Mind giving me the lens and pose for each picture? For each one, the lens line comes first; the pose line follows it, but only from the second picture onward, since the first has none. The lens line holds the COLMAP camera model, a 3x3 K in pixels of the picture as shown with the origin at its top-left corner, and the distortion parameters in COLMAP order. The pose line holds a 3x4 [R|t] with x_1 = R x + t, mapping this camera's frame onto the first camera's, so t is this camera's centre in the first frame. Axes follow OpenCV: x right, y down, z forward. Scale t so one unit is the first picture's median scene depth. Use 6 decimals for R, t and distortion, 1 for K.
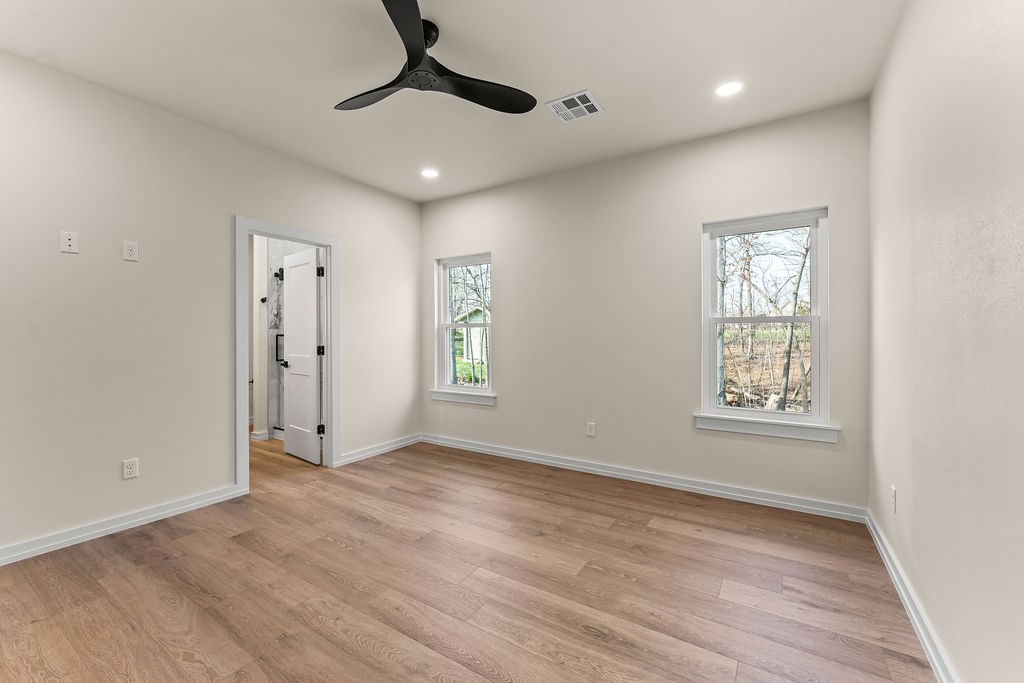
lens RADIAL K [[430.6, 0, 512.0], [0, 430.6, 341.5], [0, 0, 1]] dist [0.001791, -0.000056]
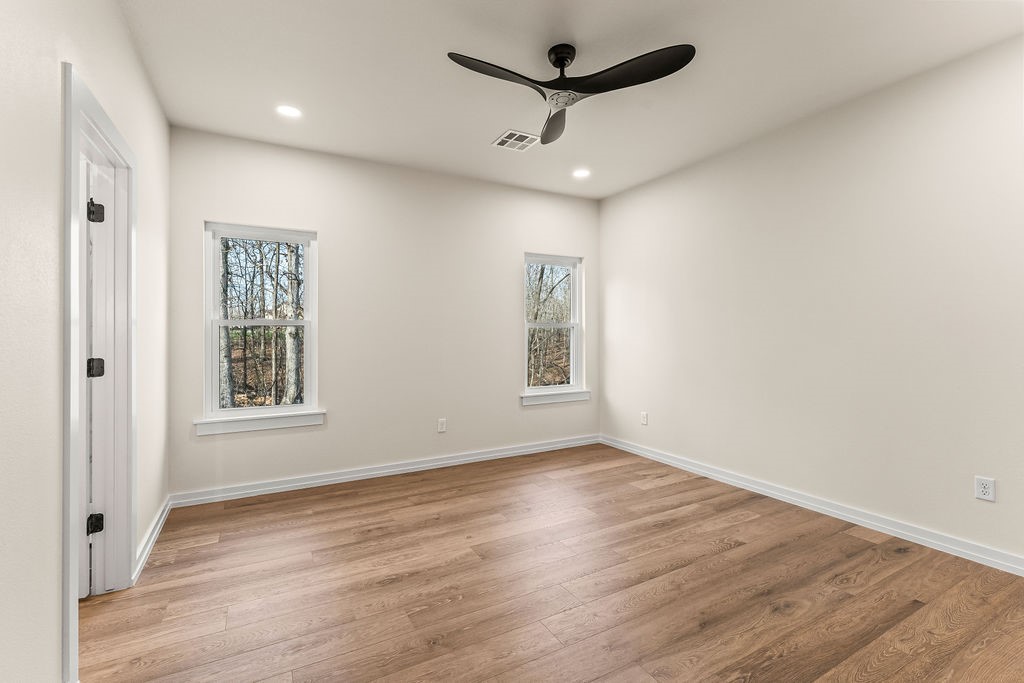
lens RADIAL K [[456.3, 0, 510.1], [0, 456.3, 333.7], [0, 0, 1]] dist [-0.003234, -0.000467]
pose [[0.463508, 0.000669, 0.886092, -0.811100], [0.015558, 0.999839, -0.008893, -0.007198], [-0.885956, 0.017908, 0.463423, 0.374262]]
